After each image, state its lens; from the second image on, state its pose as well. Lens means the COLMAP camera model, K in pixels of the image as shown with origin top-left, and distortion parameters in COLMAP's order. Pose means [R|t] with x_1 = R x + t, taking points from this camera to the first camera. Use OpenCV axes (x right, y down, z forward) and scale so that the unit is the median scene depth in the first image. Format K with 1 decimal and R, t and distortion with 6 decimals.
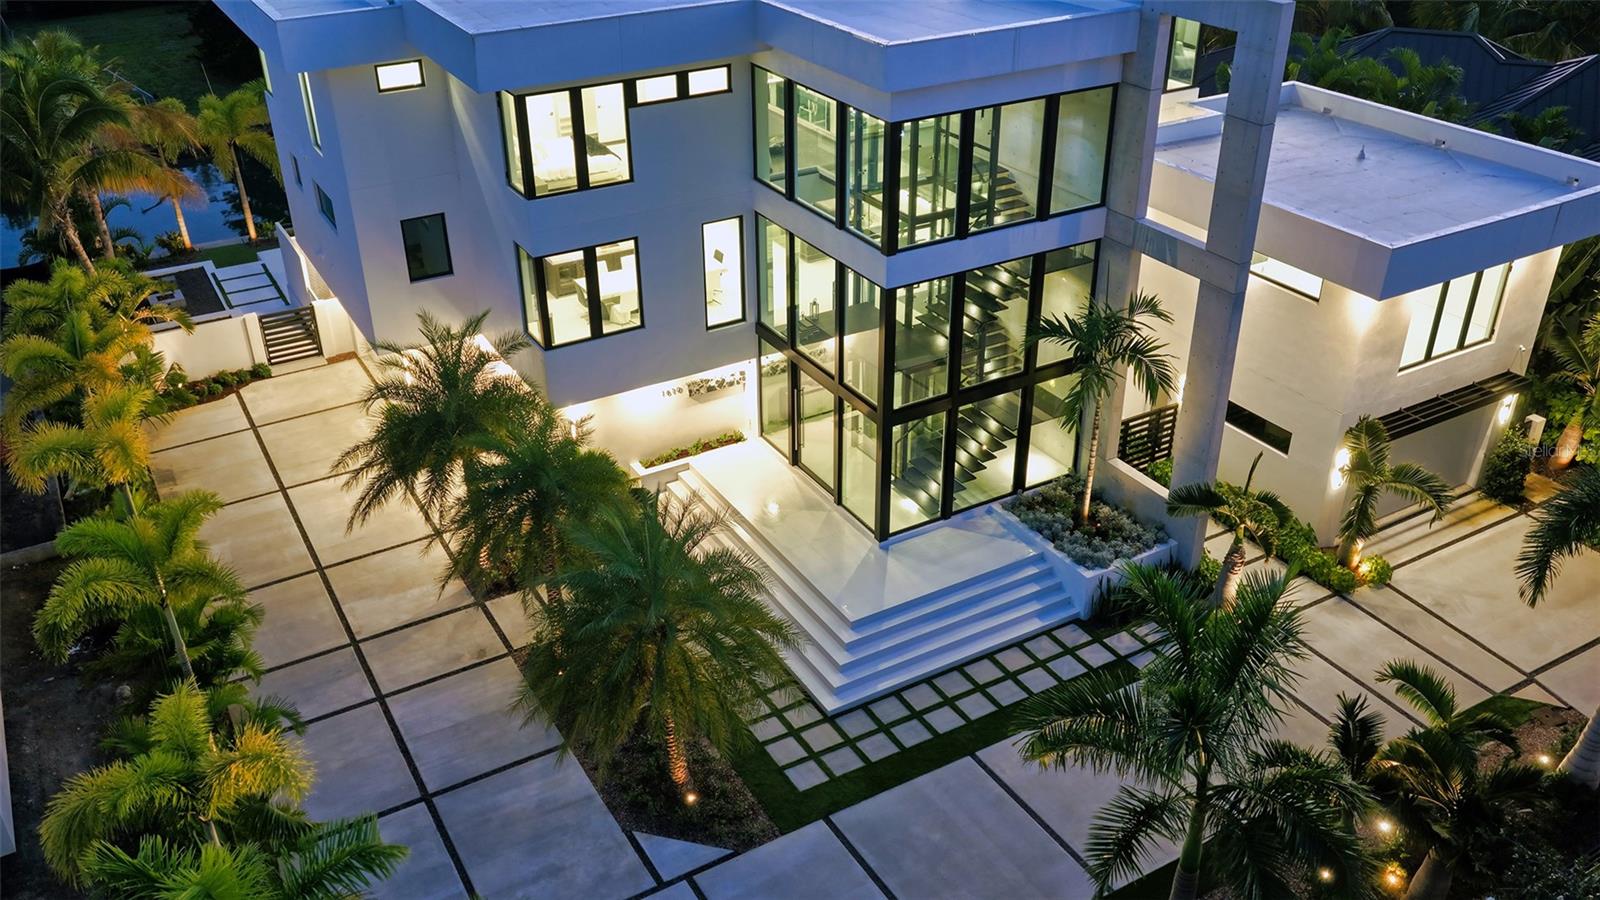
lens RADIAL K [[1326.7, 0, 797.7], [0, 1326.7, 454.5], [0, 0, 1]] dist [-0.005919, 0.016684]
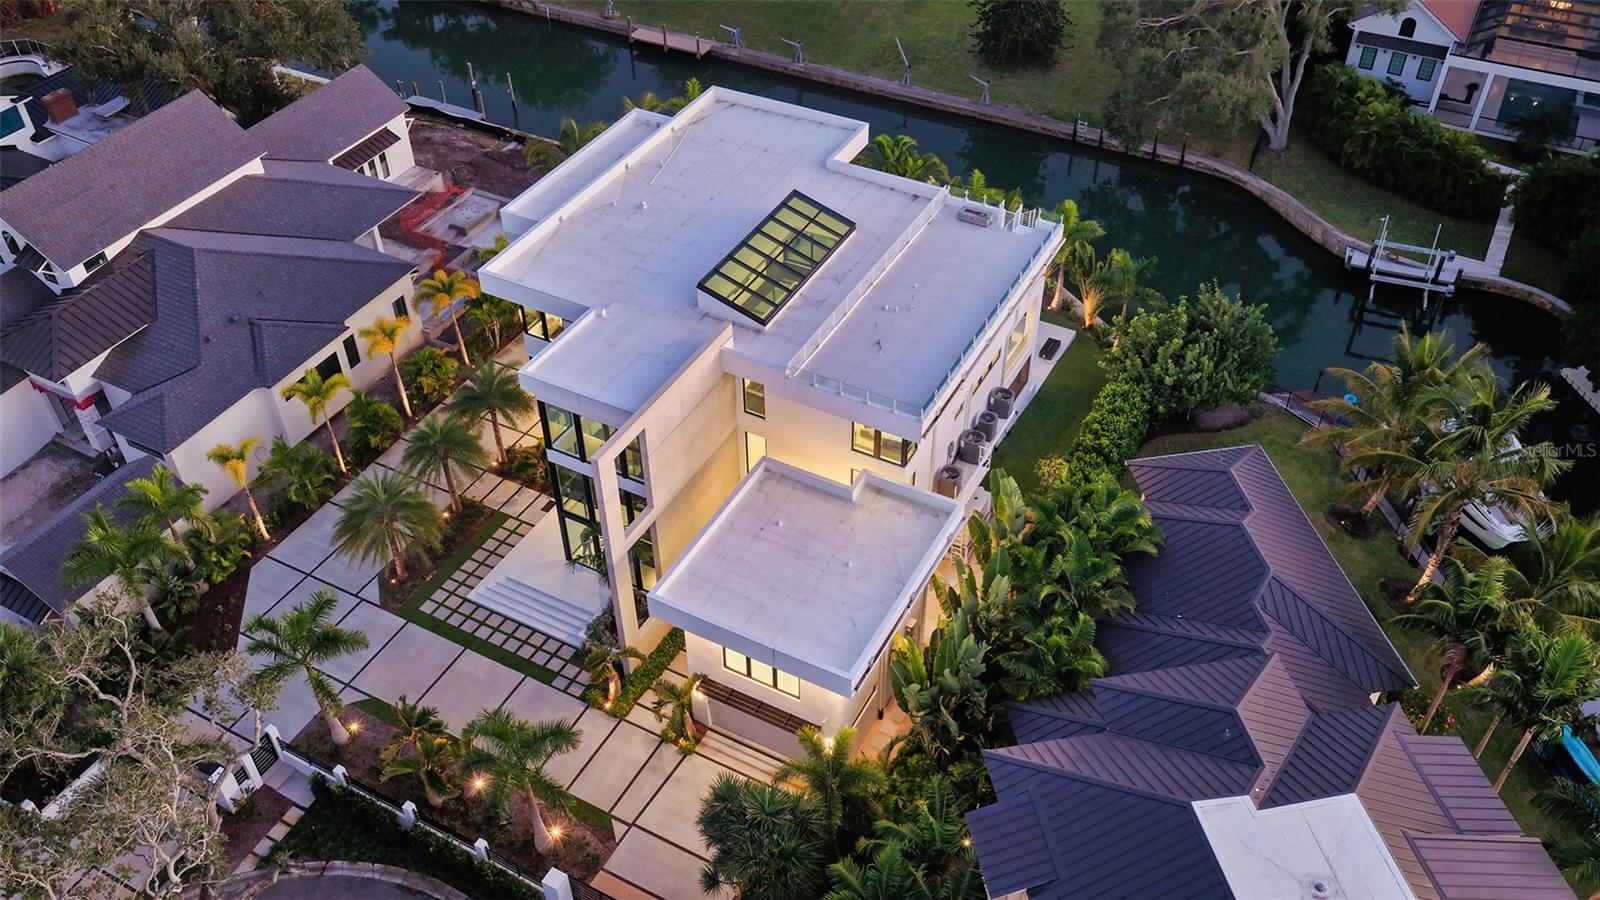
lens RADIAL K [[1326.7, 0, 798.6], [0, 1326.7, 454.7], [0, 0, 1]] dist [-0.005919, 0.016684]
pose [[0.523241, 0.568470, -0.634870, 1.449394], [-0.419825, 0.820267, 0.388470, -1.006514], [0.741597, 0.063271, 0.667855, -0.103257]]
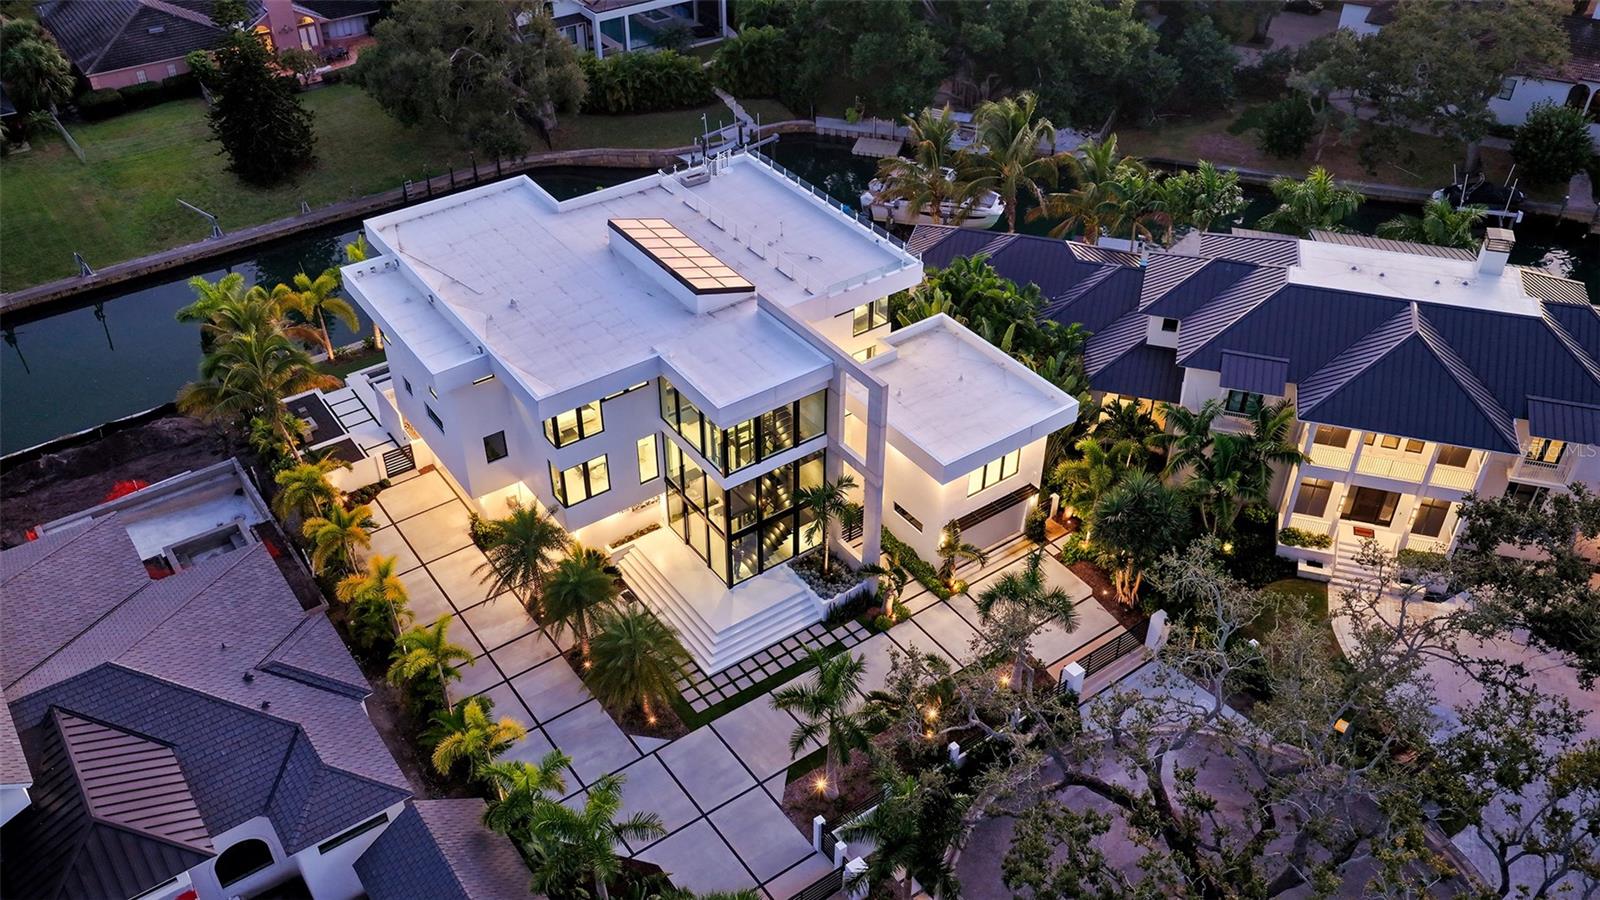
lens RADIAL K [[1326.7, 0, 793.5], [0, 1326.7, 455.9], [0, 0, 1]] dist [-0.005919, 0.016684]
pose [[0.995709, -0.049185, 0.078381, 0.008090], [0.038026, 0.989704, 0.137989, -0.438725], [-0.084361, -0.134417, 0.987327, -1.092231]]
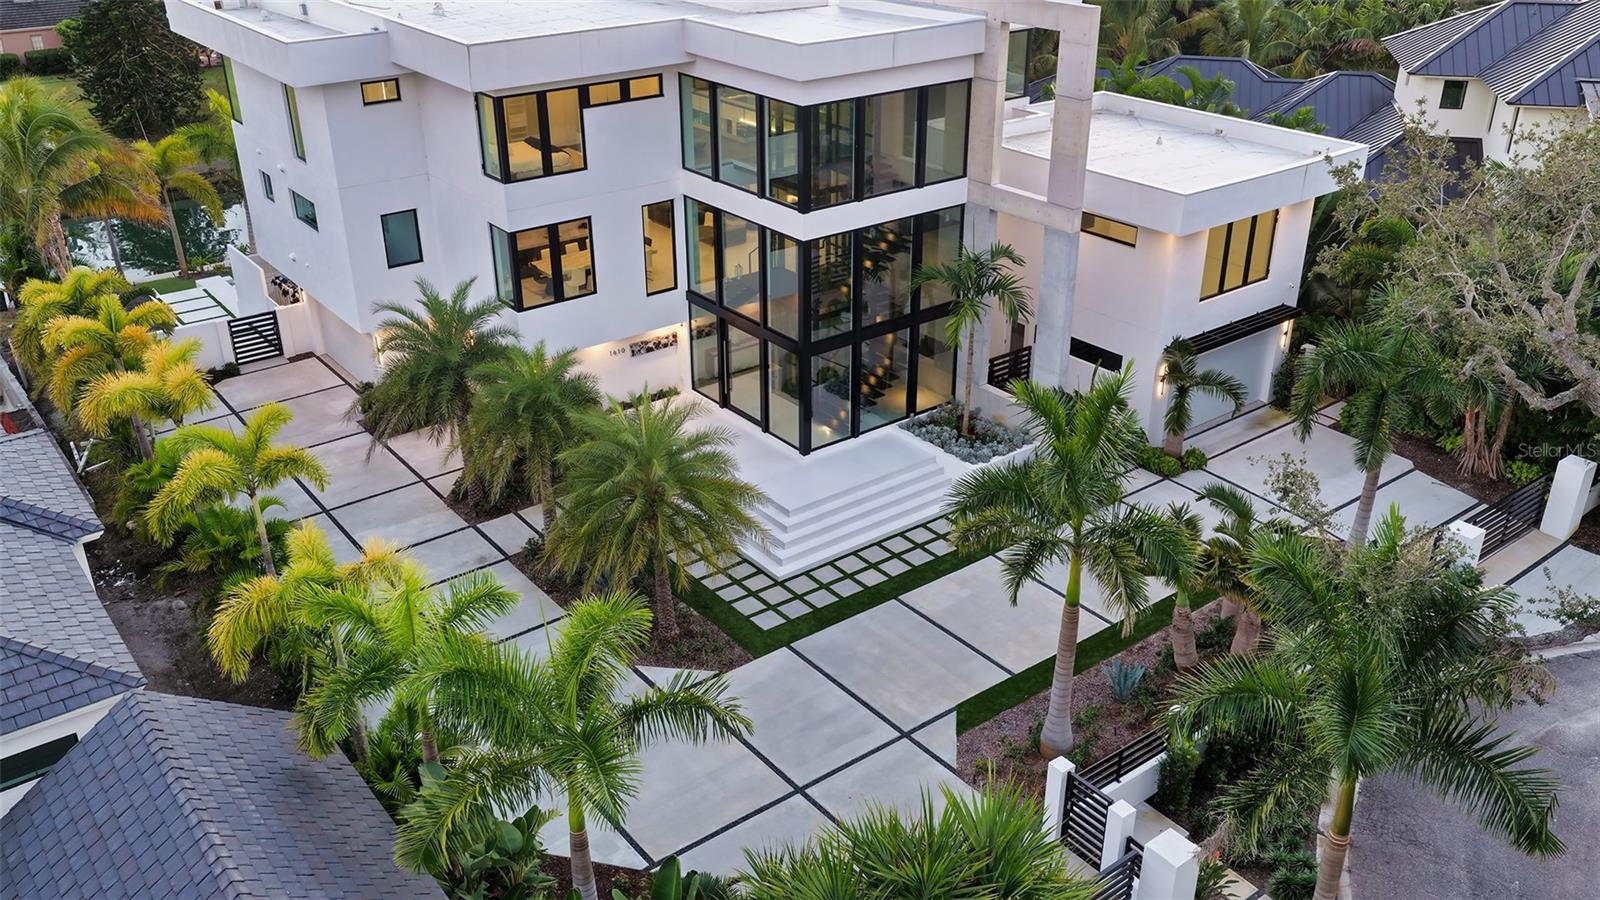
lens RADIAL K [[1326.7, 0, 795.7], [0, 1326.7, 456.3], [0, 0, 1]] dist [-0.005919, 0.016684]
pose [[0.991898, -0.053939, 0.115020, -0.086724], [0.060171, 0.996863, -0.051418, 0.129254], [-0.111885, 0.057922, 0.992032, -0.213465]]
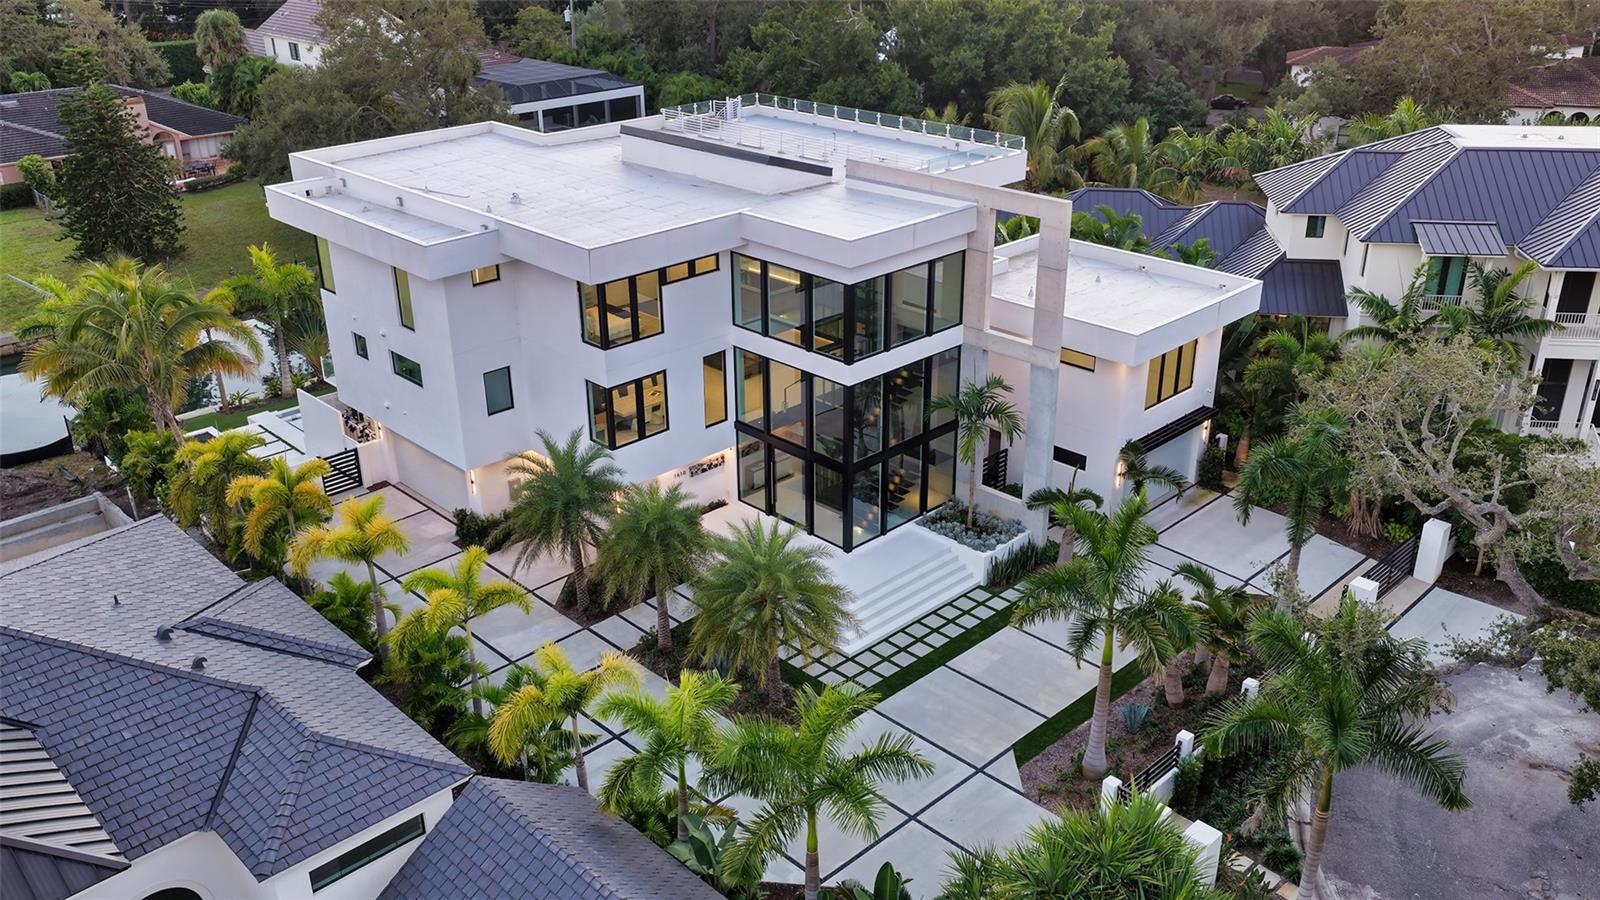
lens RADIAL K [[1326.7, 0, 795.7], [0, 1326.7, 455.6], [0, 0, 1]] dist [-0.005919, 0.016684]
pose [[0.970502, -0.101182, 0.218835, -0.317474], [0.121608, 0.989190, -0.081945, 0.072824], [-0.208178, 0.106140, 0.972315, -0.475879]]
